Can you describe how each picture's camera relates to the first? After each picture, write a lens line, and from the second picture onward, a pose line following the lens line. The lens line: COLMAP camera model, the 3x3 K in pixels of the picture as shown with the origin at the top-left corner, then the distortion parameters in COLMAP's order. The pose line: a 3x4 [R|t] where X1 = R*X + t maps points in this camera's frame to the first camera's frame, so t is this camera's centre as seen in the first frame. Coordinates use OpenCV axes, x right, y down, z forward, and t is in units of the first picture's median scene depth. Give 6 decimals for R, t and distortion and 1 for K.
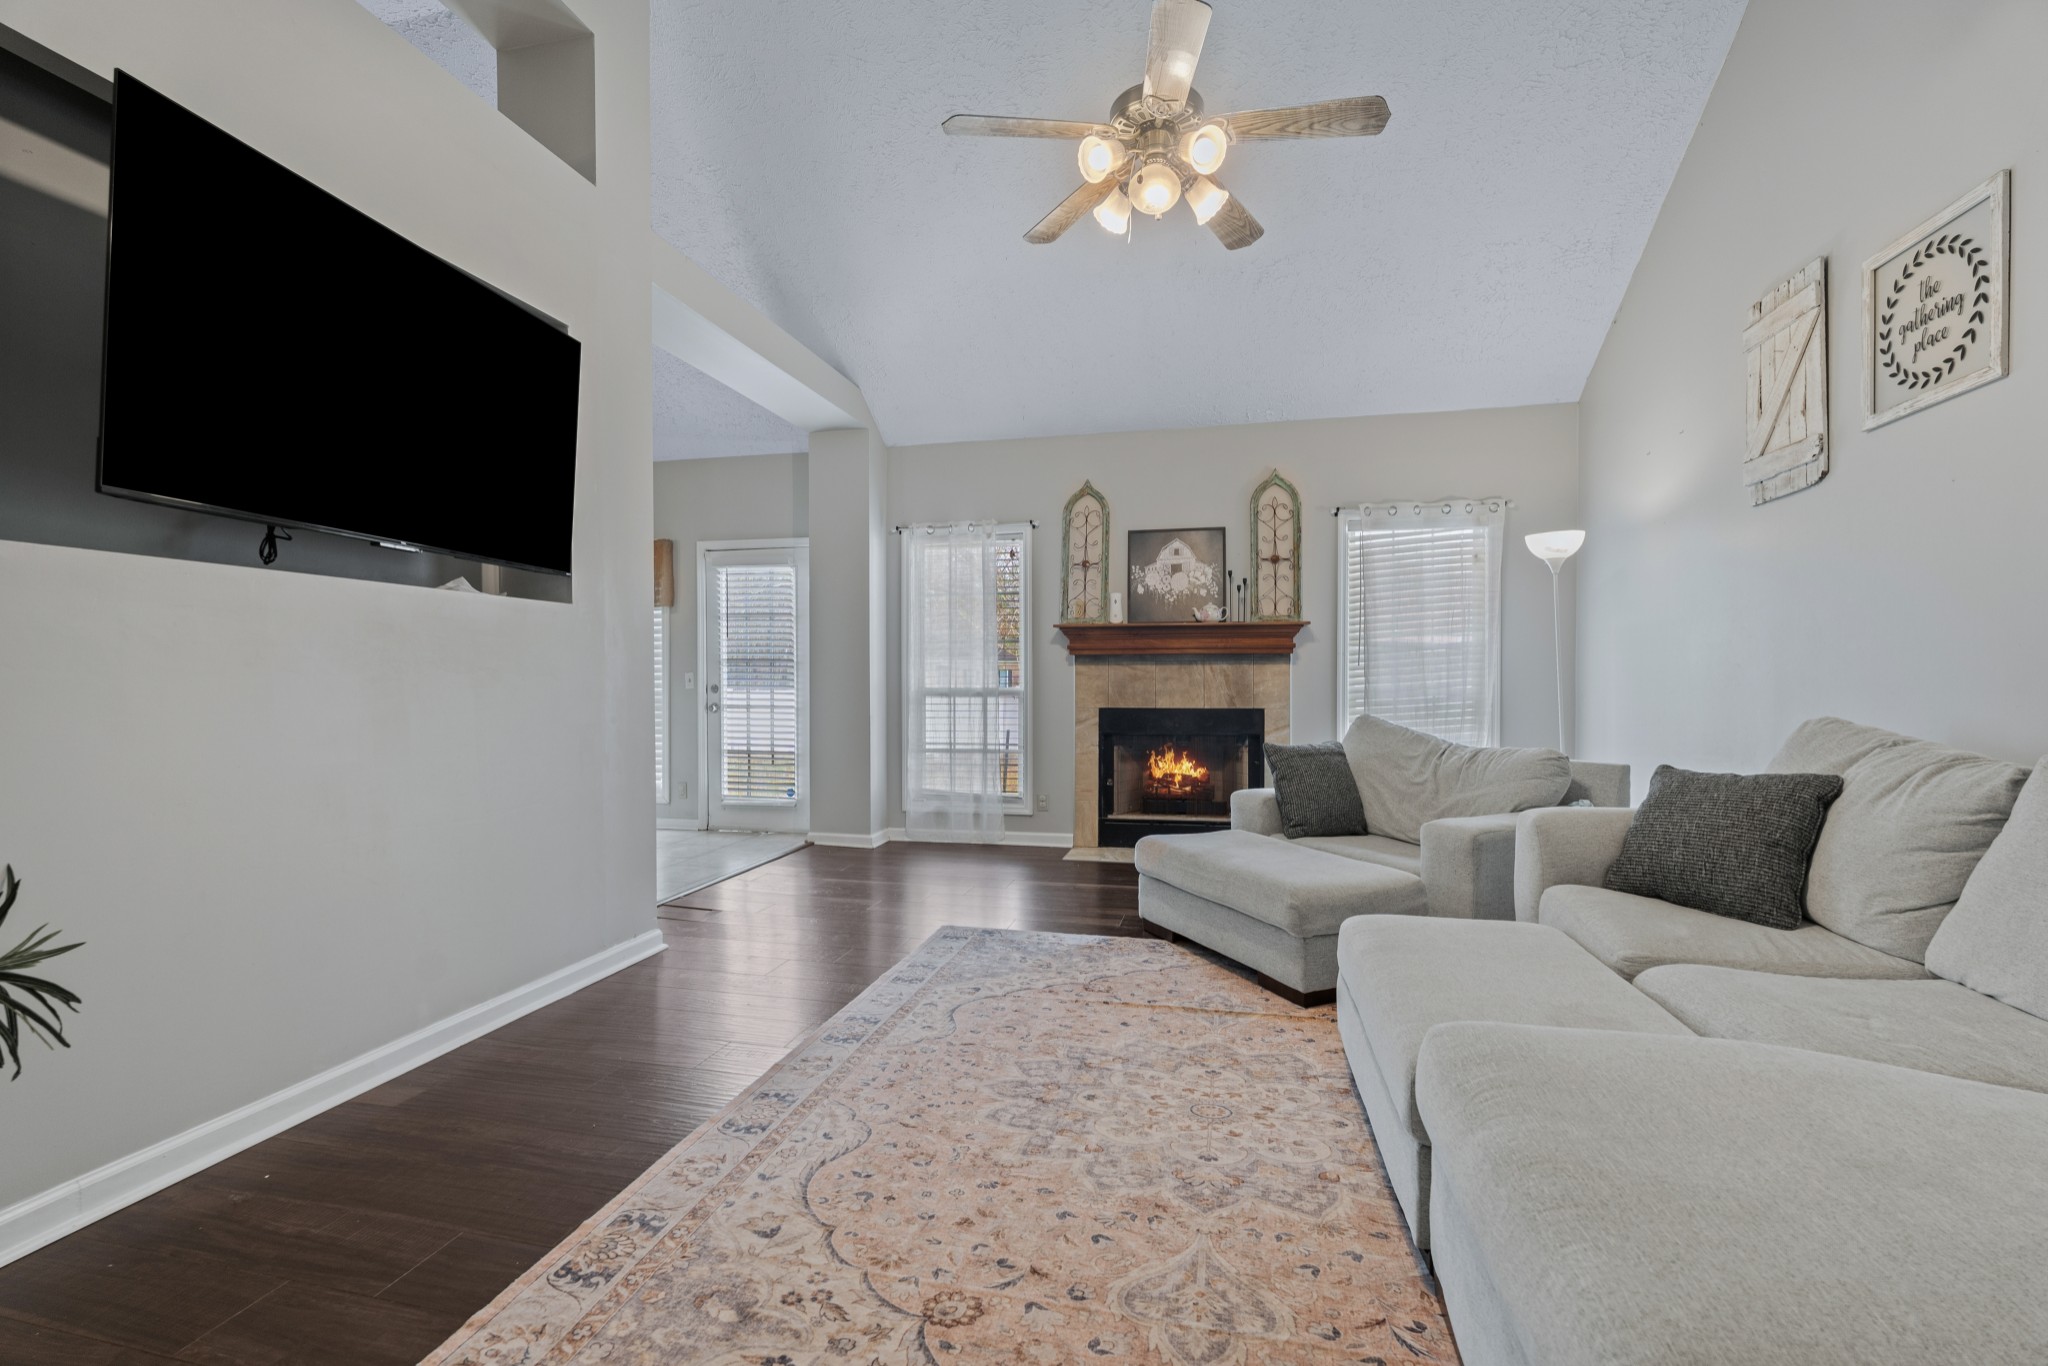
lens RADIAL K [[908.3, 0, 1018.8], [0, 908.3, 689.1], [0, 0, 1]] dist [0.002219, 0.000651]
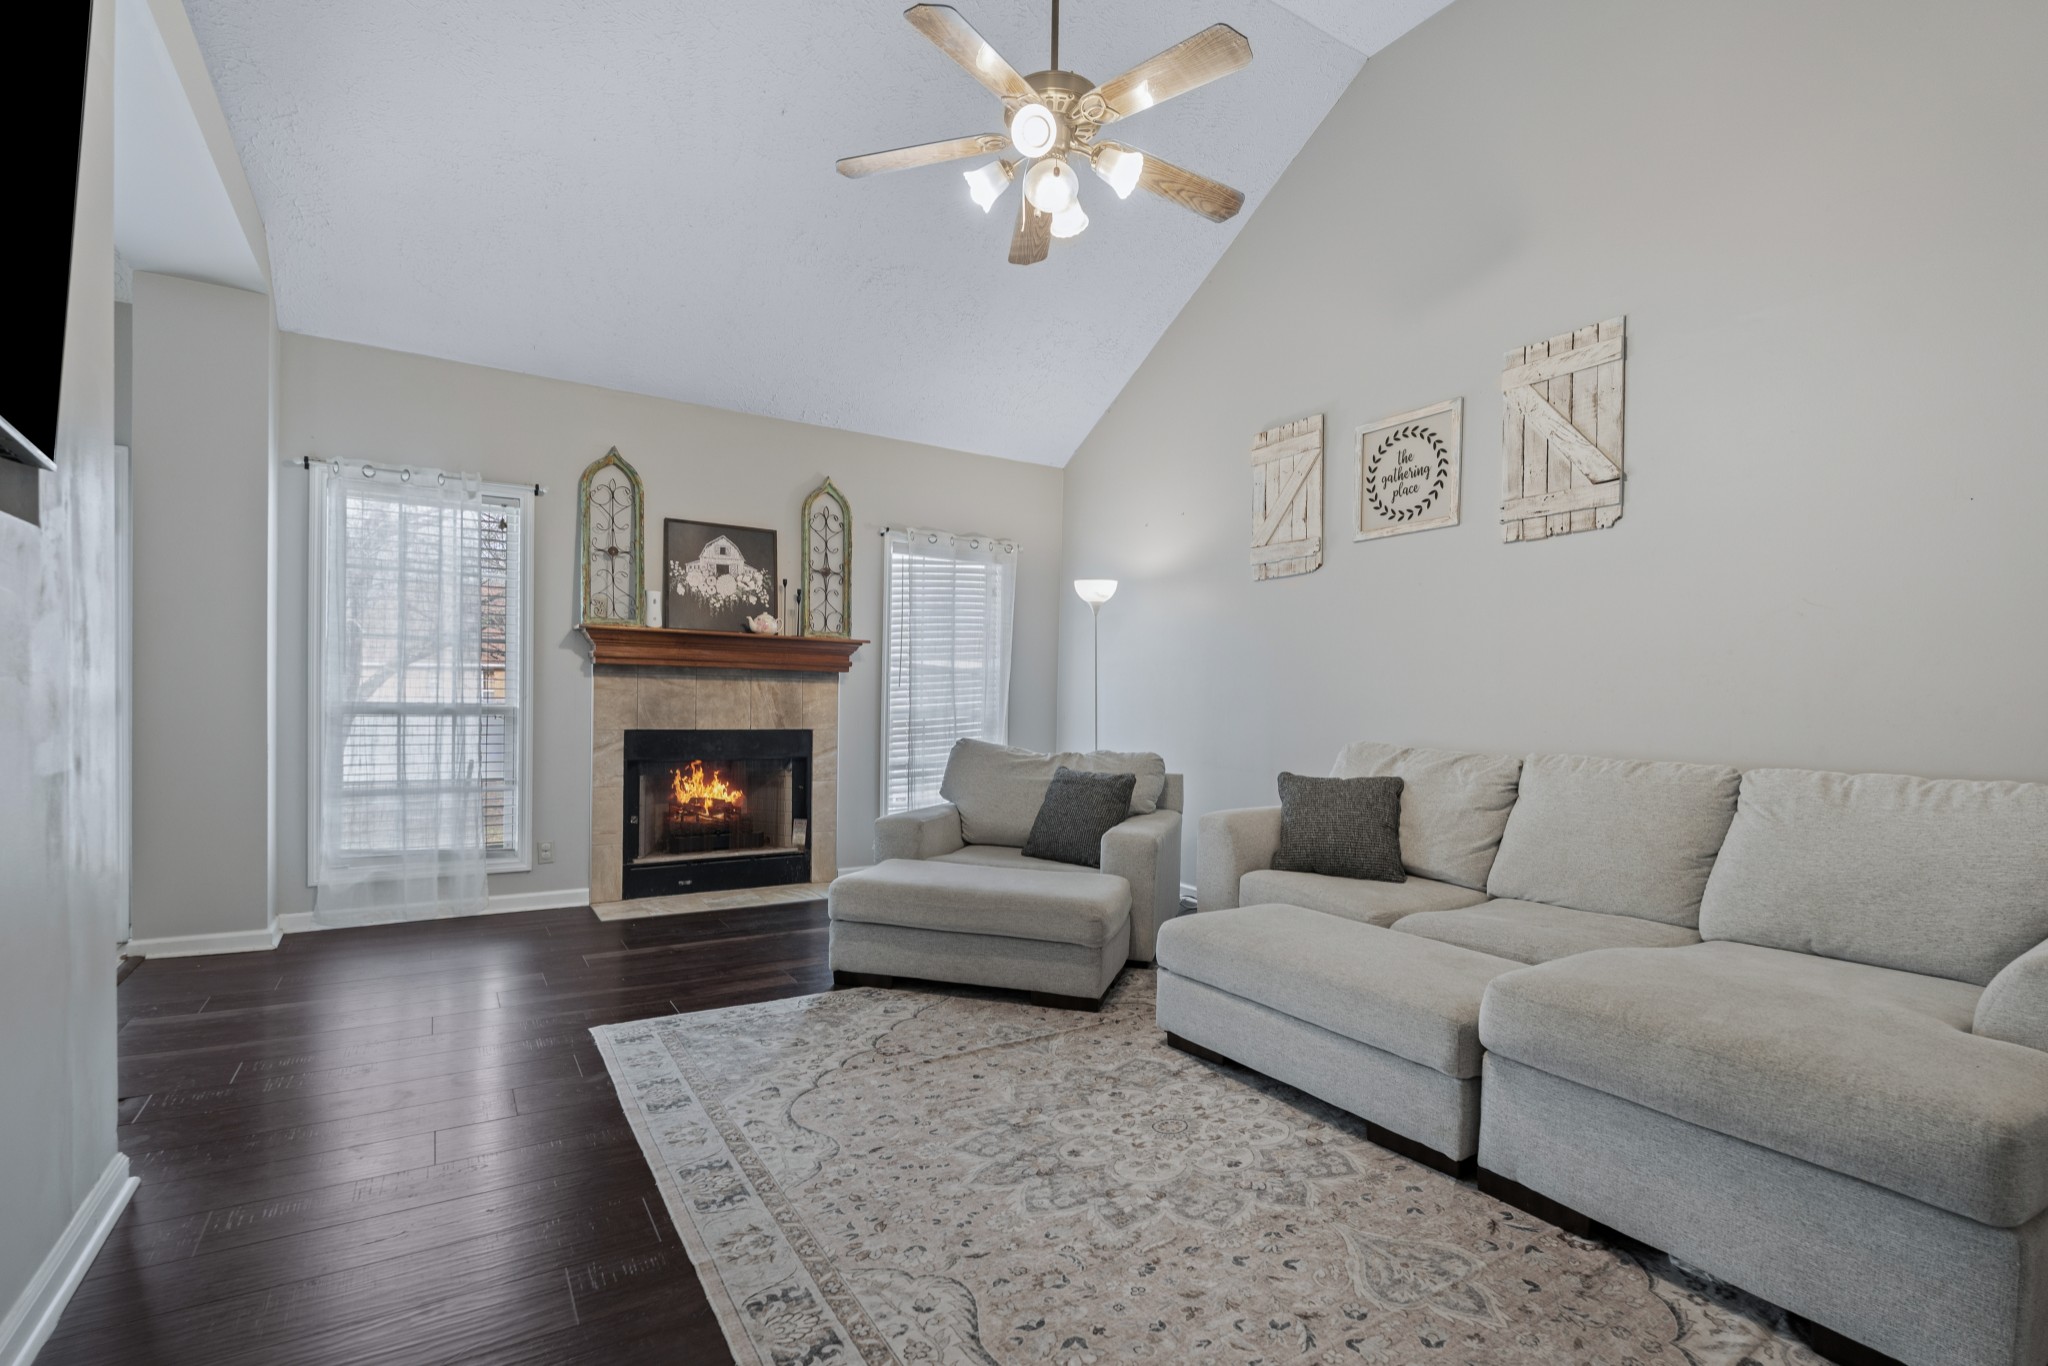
lens RADIAL K [[945.4, 0, 1025.2], [0, 945.4, 722.1], [0, 0, 1]] dist [-0.002509, 0.000120]
pose [[0.700570, -0.001894, 0.713581, -0.446510], [-0.012514, 0.999810, 0.014940, -0.005740], [-0.713474, -0.019396, 0.700414, 0.250204]]
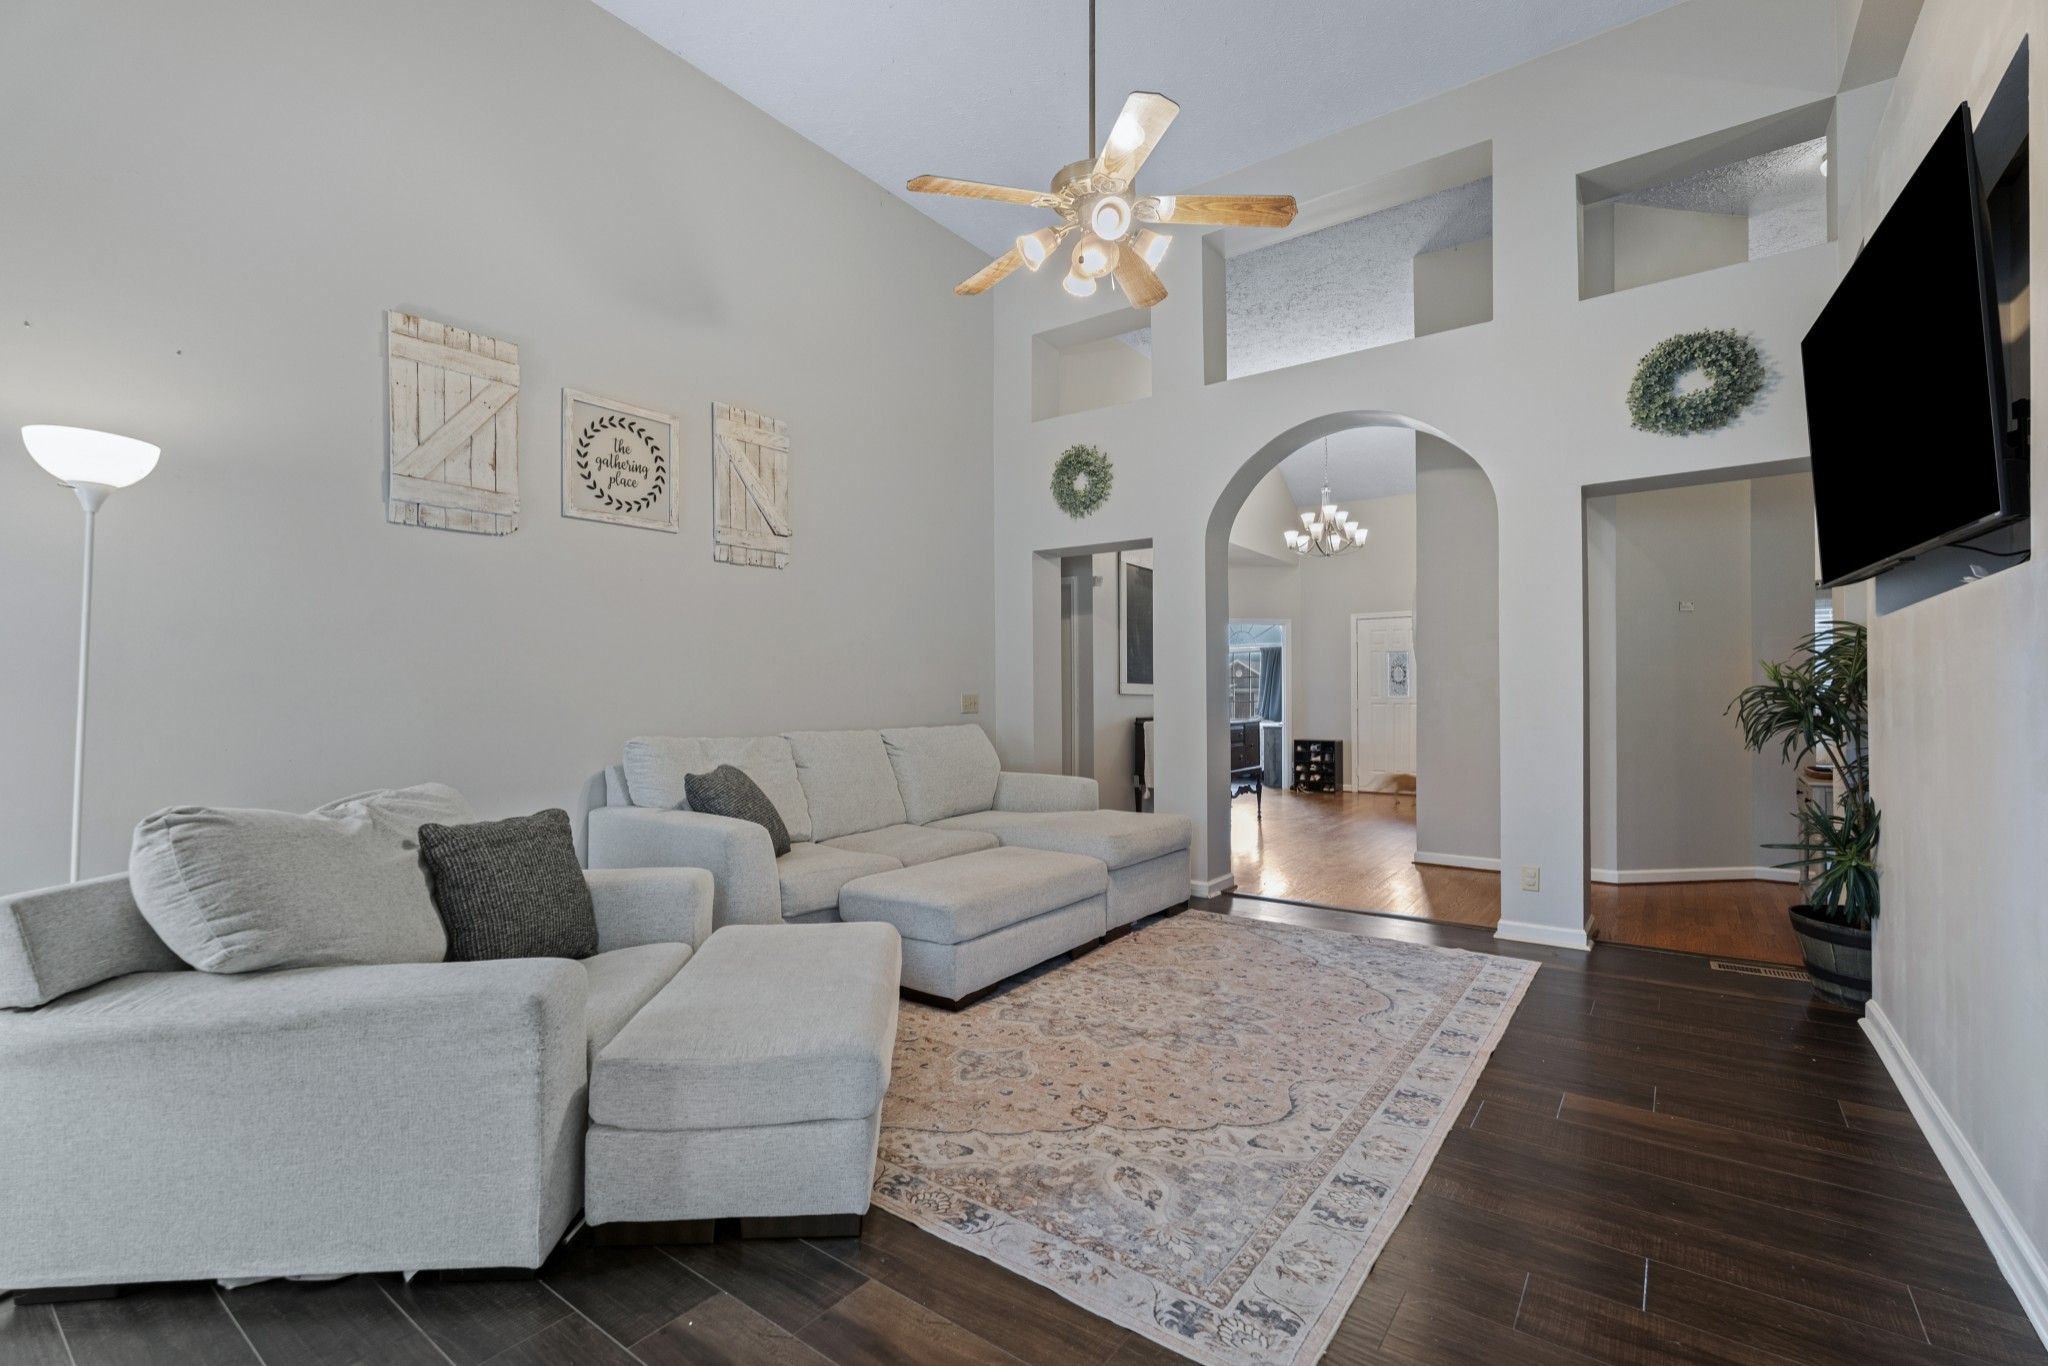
lens RADIAL K [[894.1, 0, 1010.5], [0, 894.1, 688.2], [0, 0, 1]] dist [-0.001856, 0.000175]
pose [[-0.916048, 0.005126, 0.401036, -0.143892], [0.006197, 0.999980, 0.001373, -0.026755], [-0.401021, 0.003743, -0.916061, 1.592740]]
